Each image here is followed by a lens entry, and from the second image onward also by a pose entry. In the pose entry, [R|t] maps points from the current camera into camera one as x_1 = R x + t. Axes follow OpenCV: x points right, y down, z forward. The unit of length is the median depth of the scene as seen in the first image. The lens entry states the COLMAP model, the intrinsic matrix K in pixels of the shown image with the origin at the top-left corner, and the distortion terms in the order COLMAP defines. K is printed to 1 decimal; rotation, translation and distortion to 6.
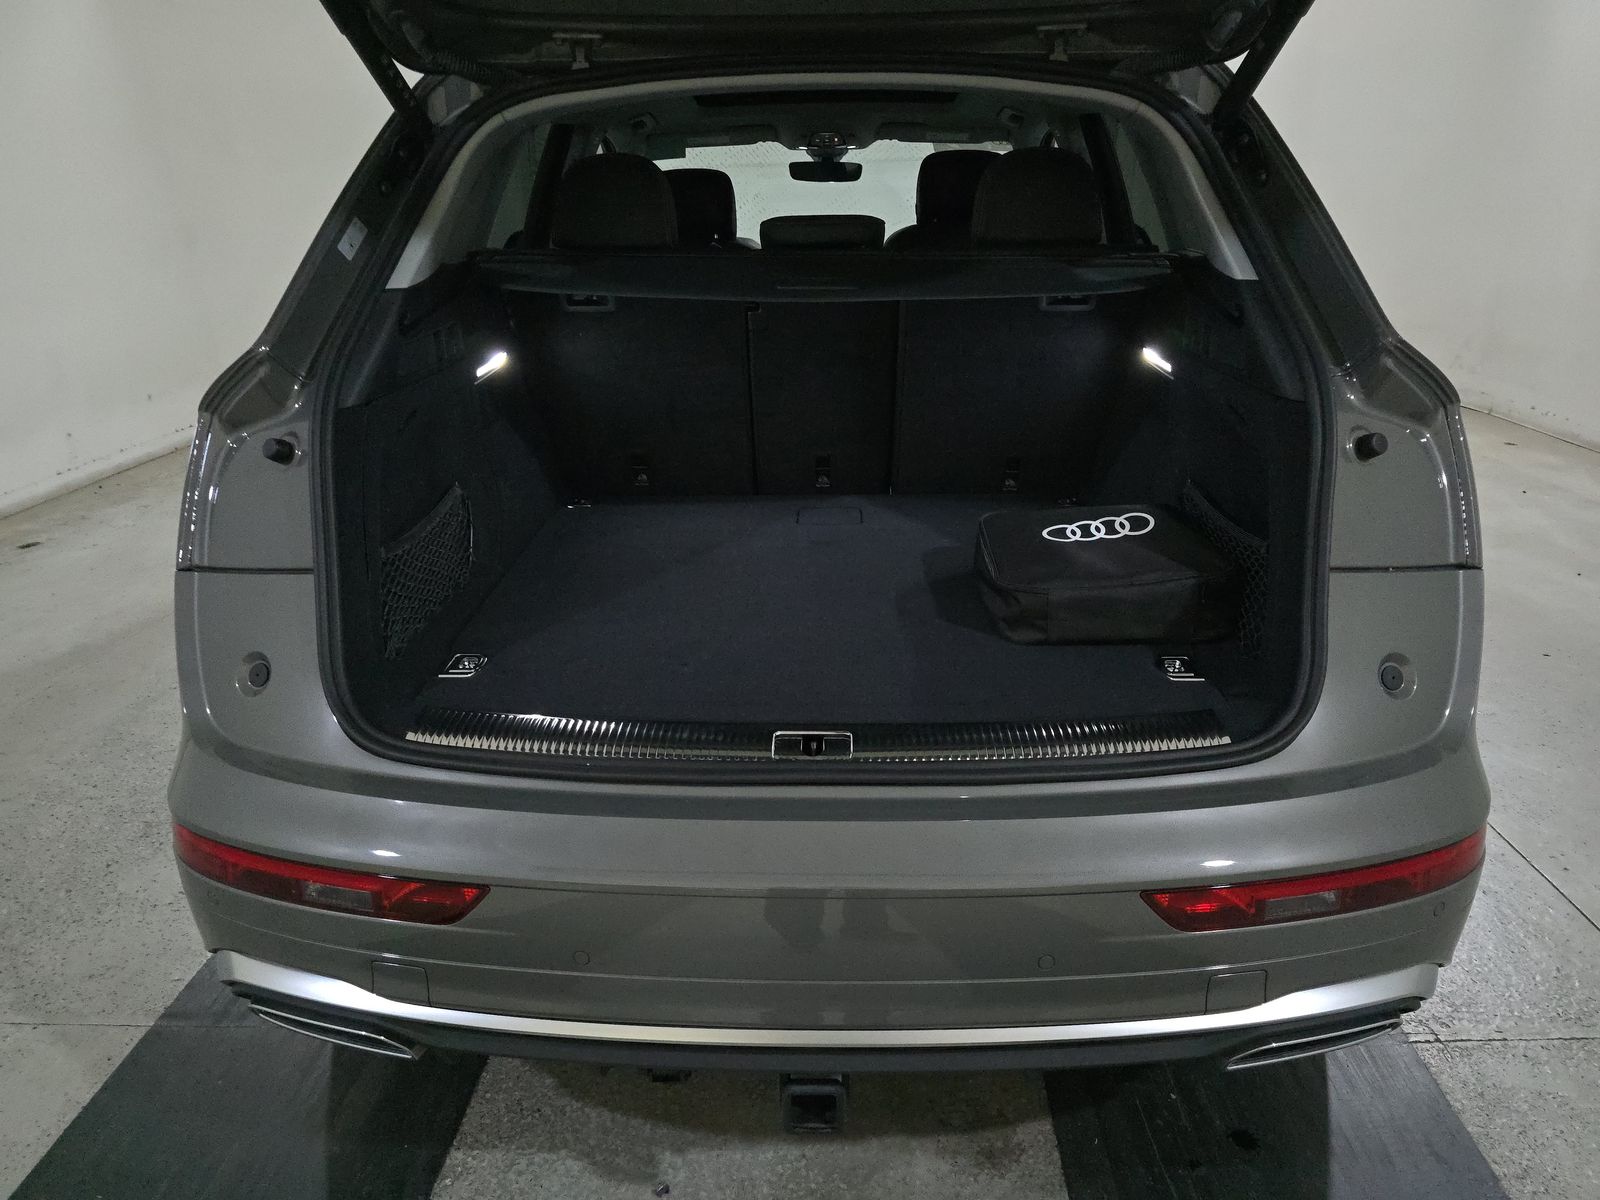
lens RADIAL K [[1057.1, 0, 800.0], [0, 1057.1, 600.0], [0, 0, 1]] dist [0.043662, -0.049067]
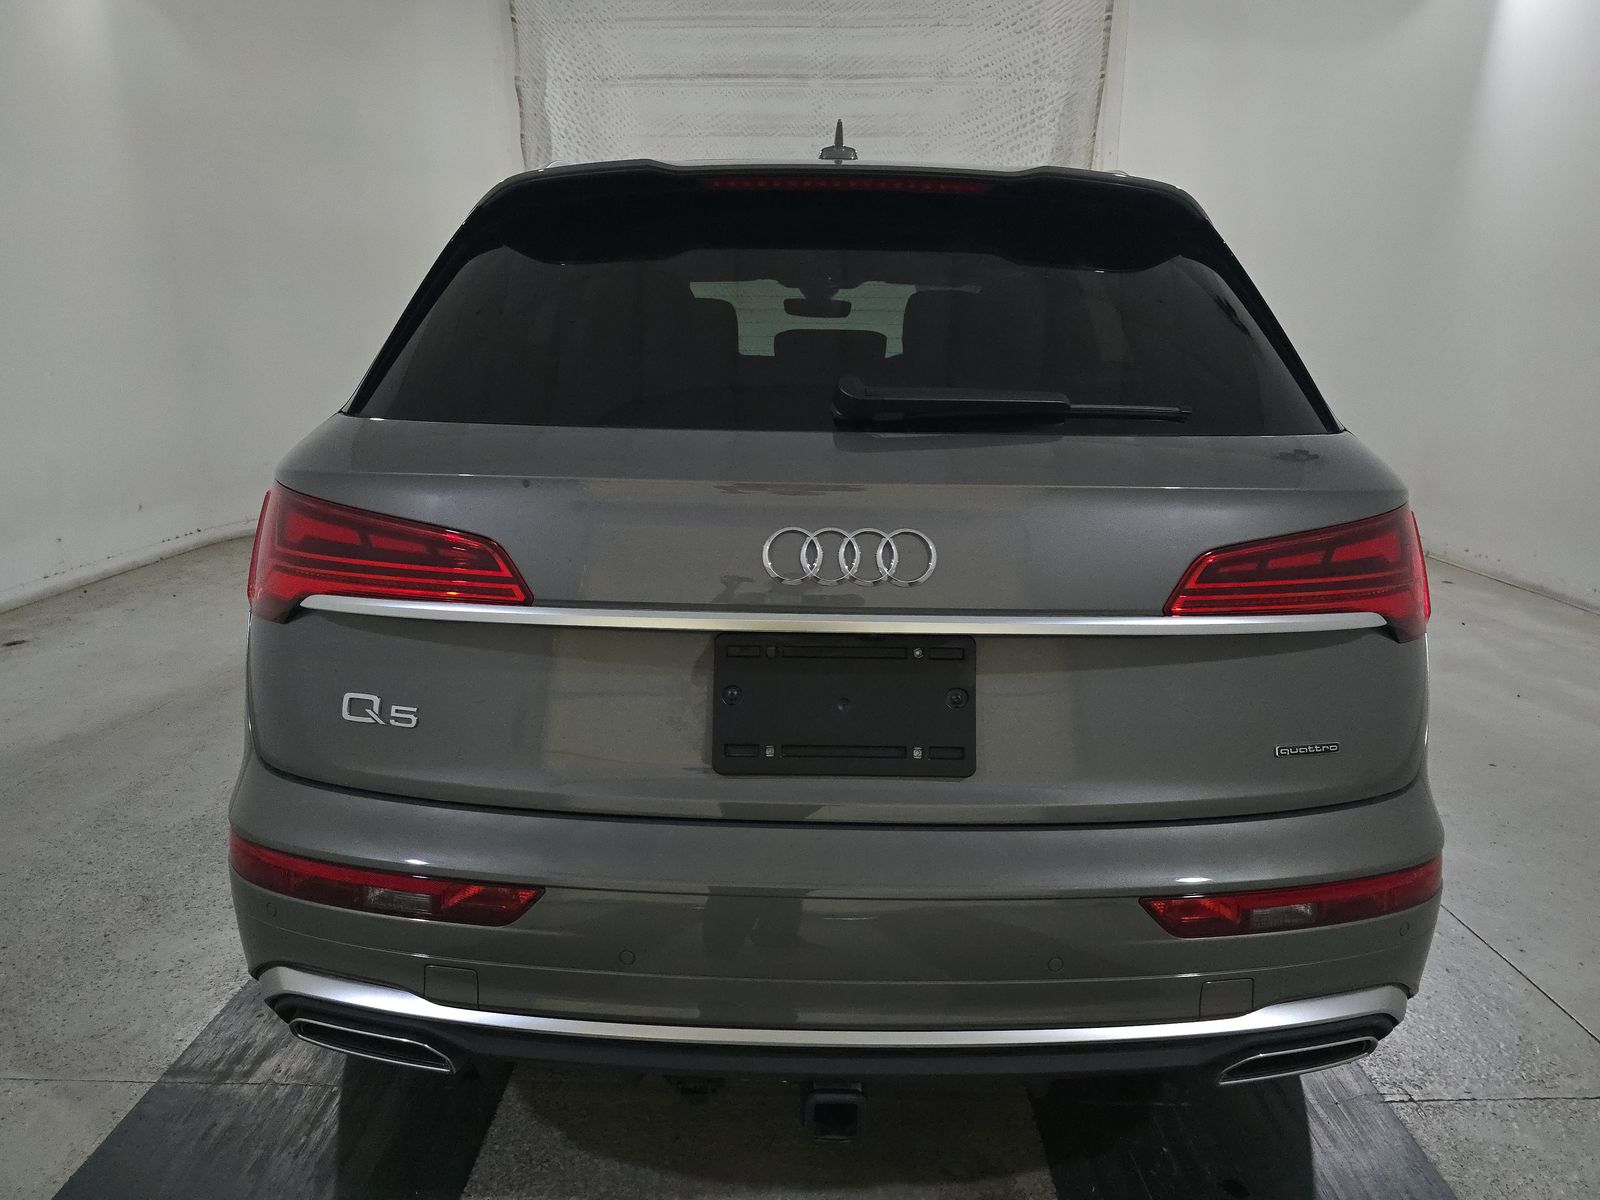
lens RADIAL K [[1057.1, 0, 800.0], [0, 1057.1, 600.0], [0, 0, 1]] dist [0.043662, -0.049067]
pose [[0.999169, 0.021084, 0.034886, -0.049712], [-0.016348, 0.991264, -0.130877, 0.075445], [-0.037340, 0.130198, 0.990785, -0.080277]]
